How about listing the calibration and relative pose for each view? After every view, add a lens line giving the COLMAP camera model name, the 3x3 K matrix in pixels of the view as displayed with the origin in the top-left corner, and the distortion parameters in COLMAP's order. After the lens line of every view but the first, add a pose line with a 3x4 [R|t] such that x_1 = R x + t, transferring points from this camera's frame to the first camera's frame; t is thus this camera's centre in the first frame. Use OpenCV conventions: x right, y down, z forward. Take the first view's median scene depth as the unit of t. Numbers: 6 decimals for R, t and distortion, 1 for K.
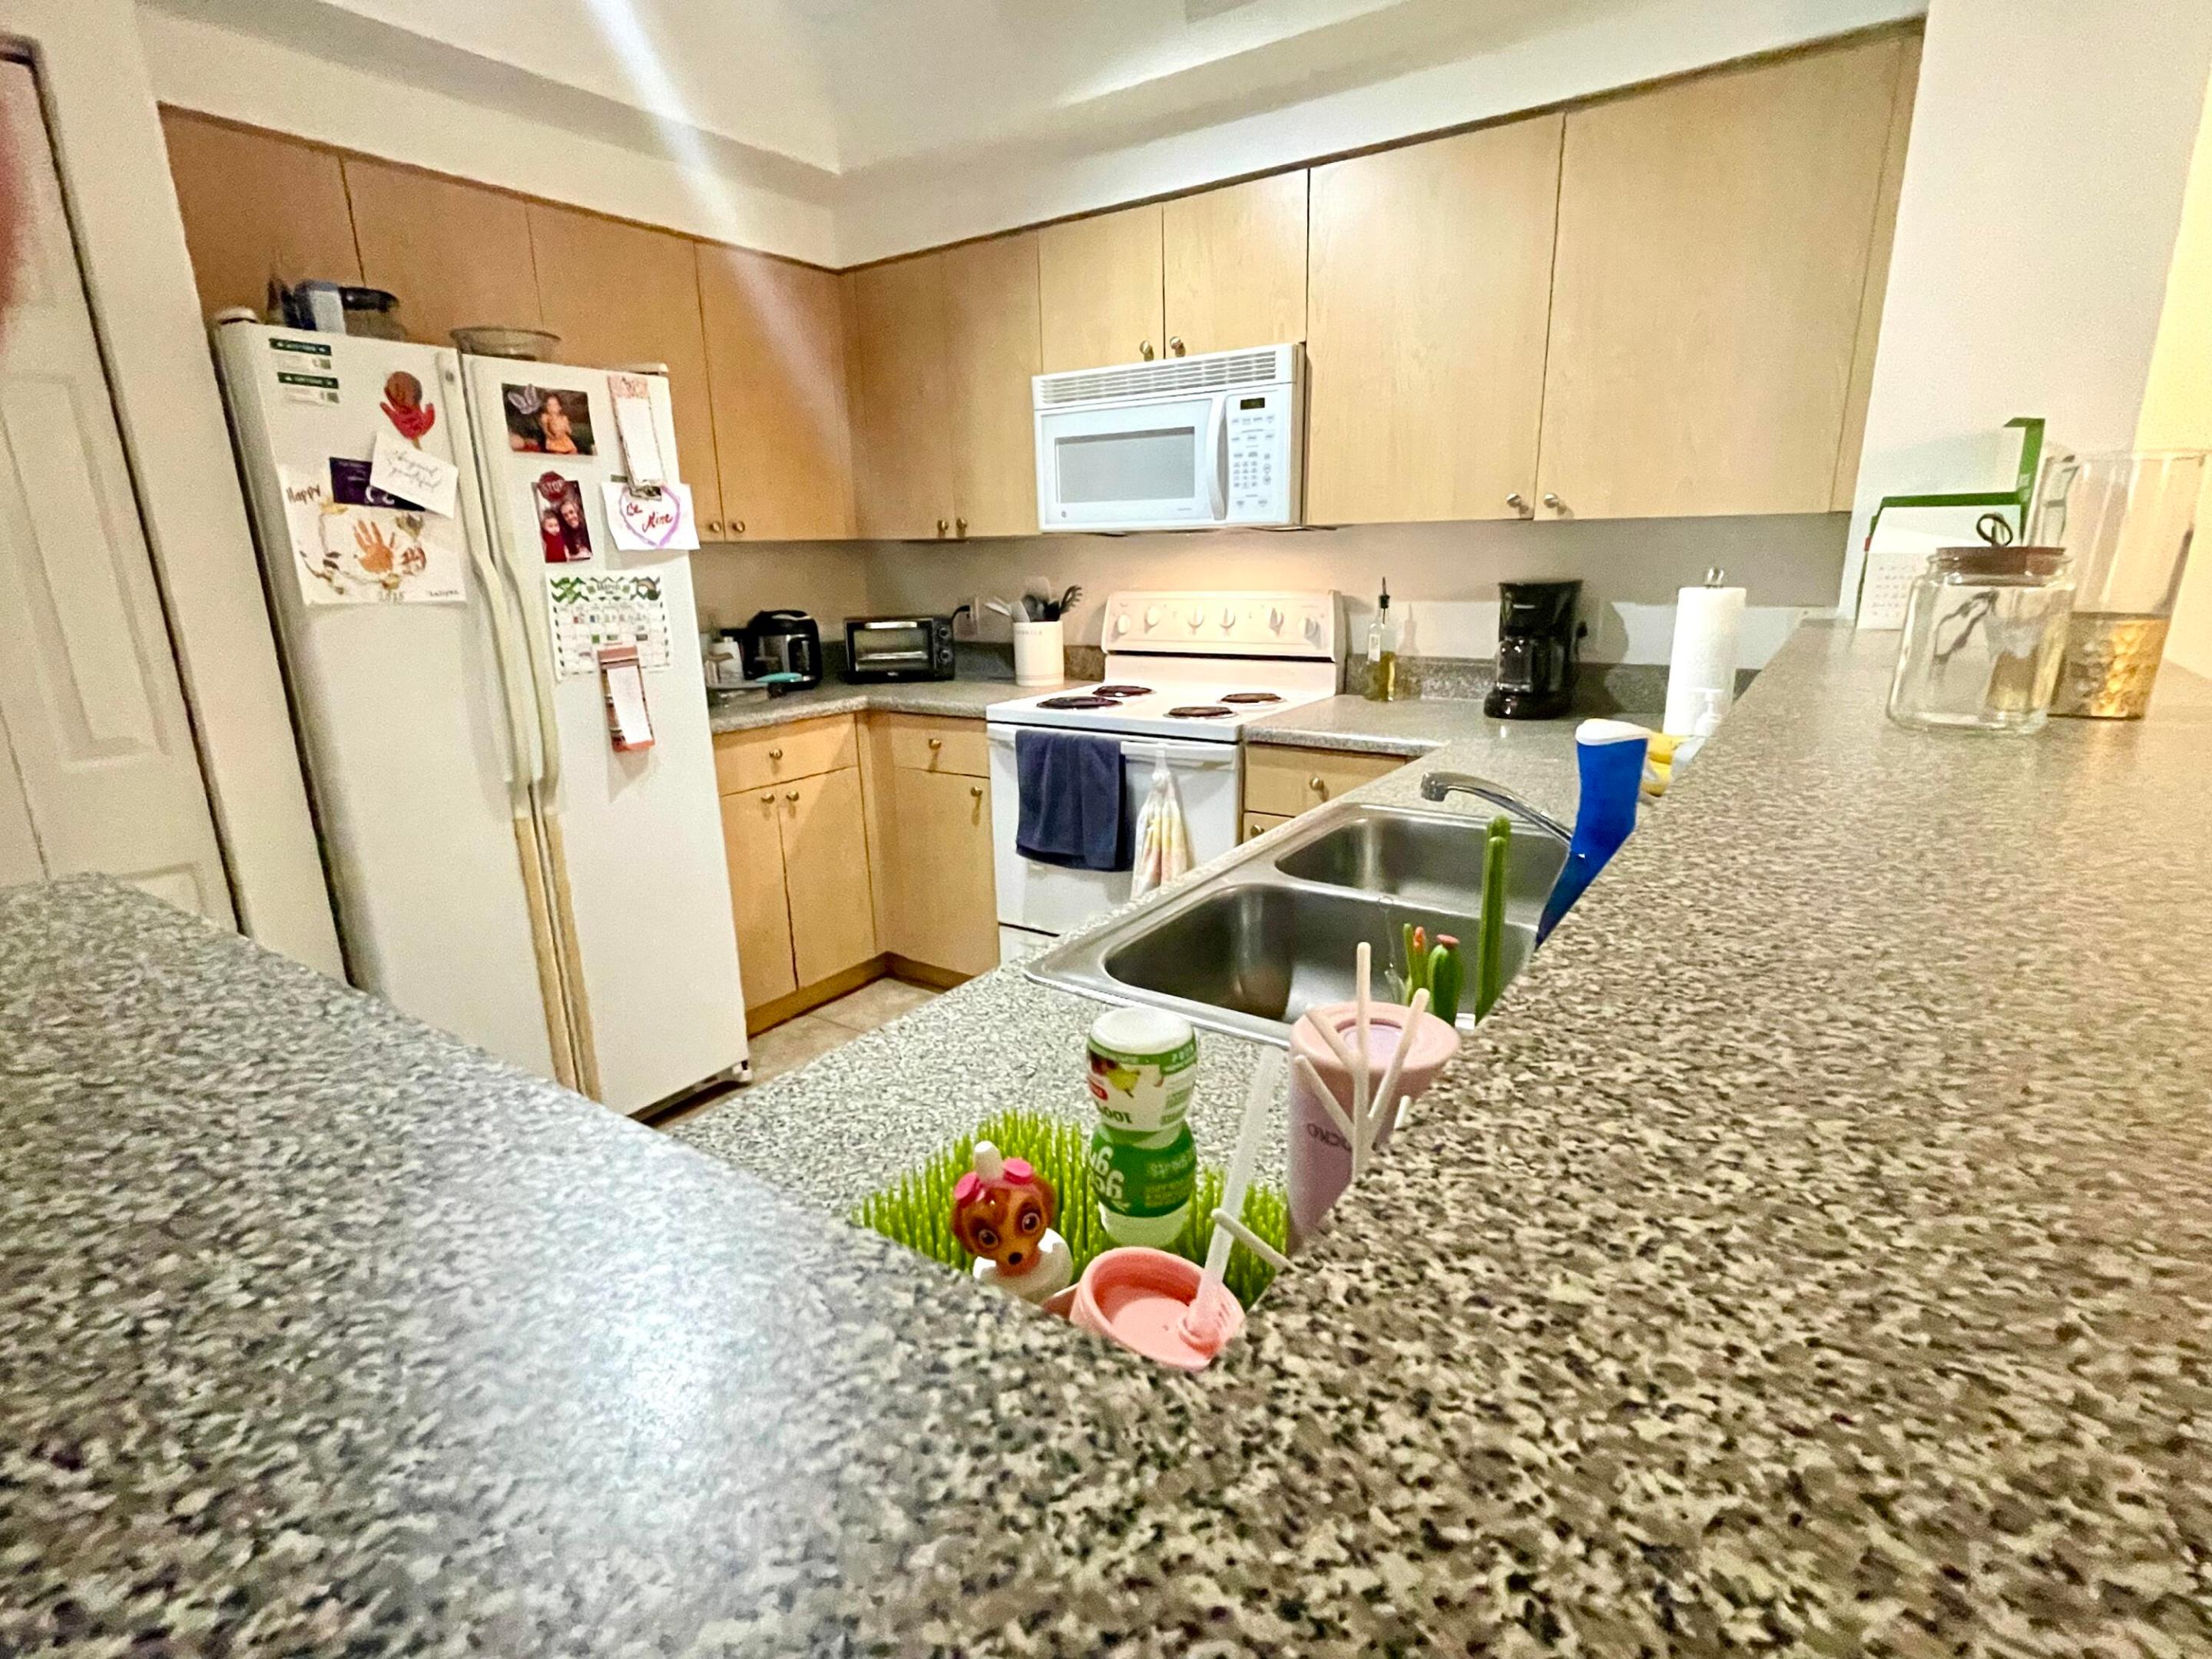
lens RADIAL K [[1097.4, 0, 1095.7], [0, 1097.4, 847.9], [0, 0, 1]] dist [-0.010095, 0.001739]
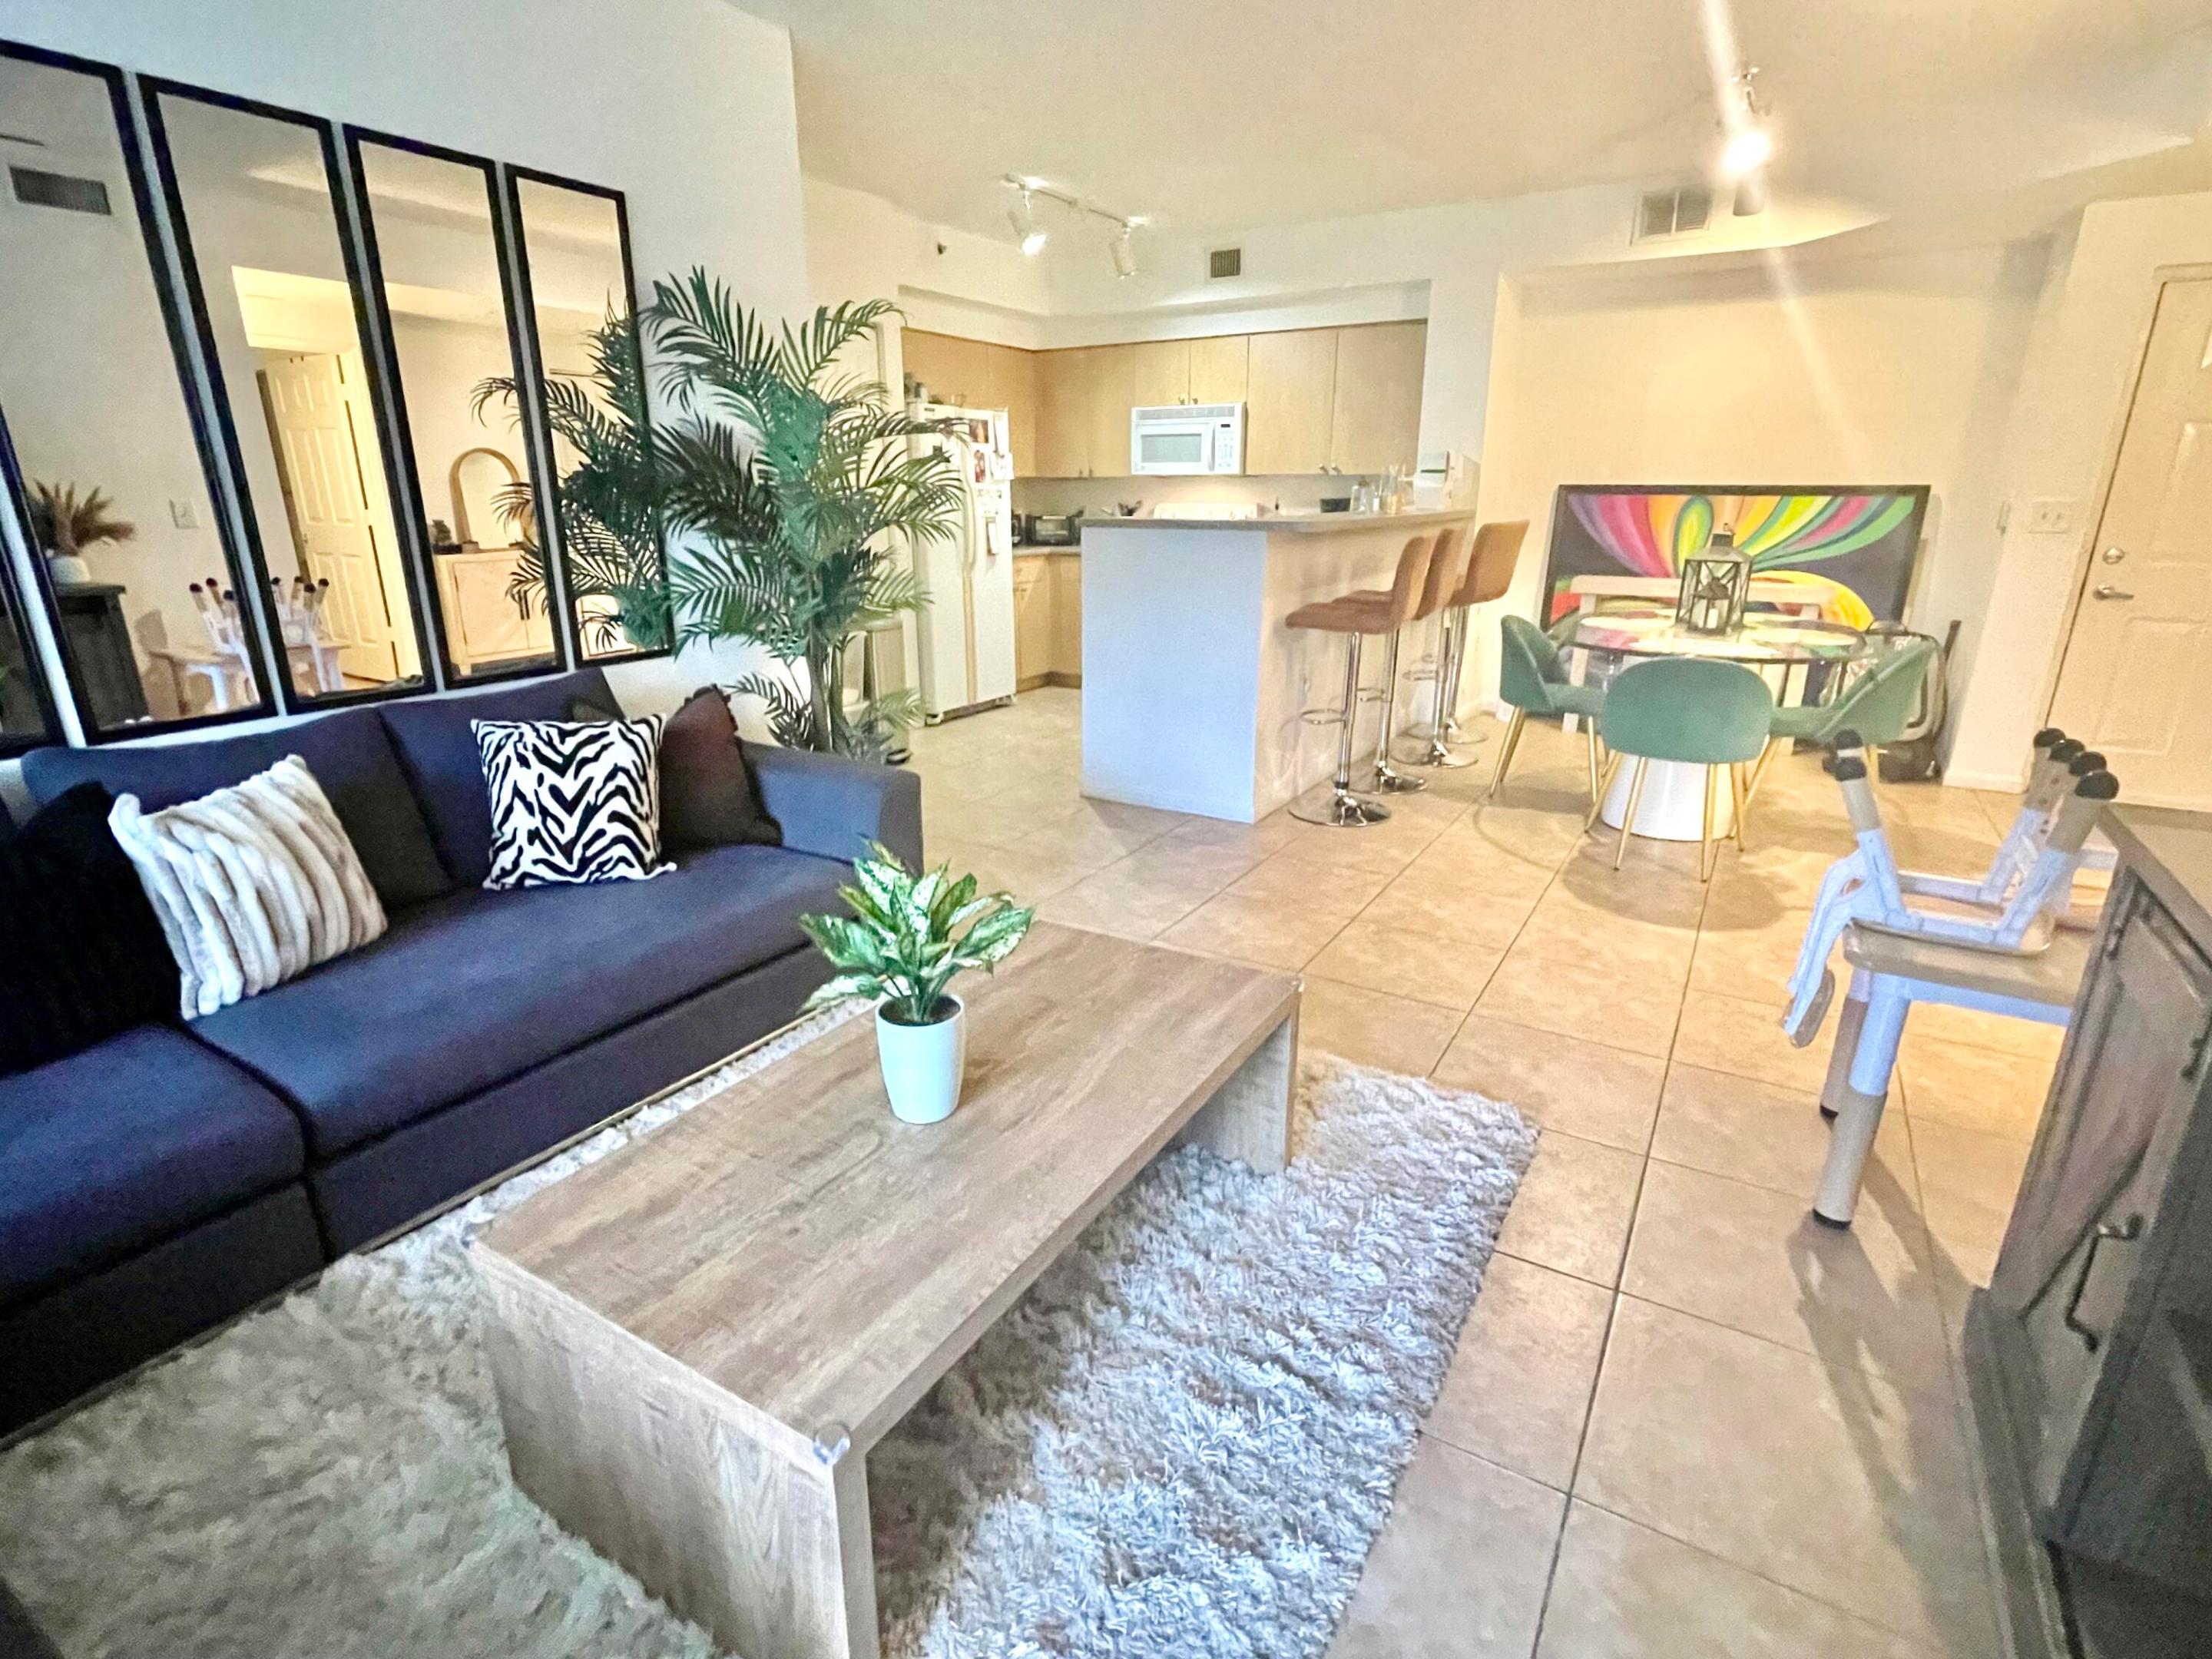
lens RADIAL K [[1097.4, 0, 1098.6], [0, 1097.4, 846.8], [0, 0, 1]] dist [-0.010095, 0.001739]
pose [[0.998139, 0.000853, 0.060980, -0.305306], [-0.003609, 0.998976, 0.045102, 0.456969], [-0.060879, -0.045238, 0.997119, -1.562172]]
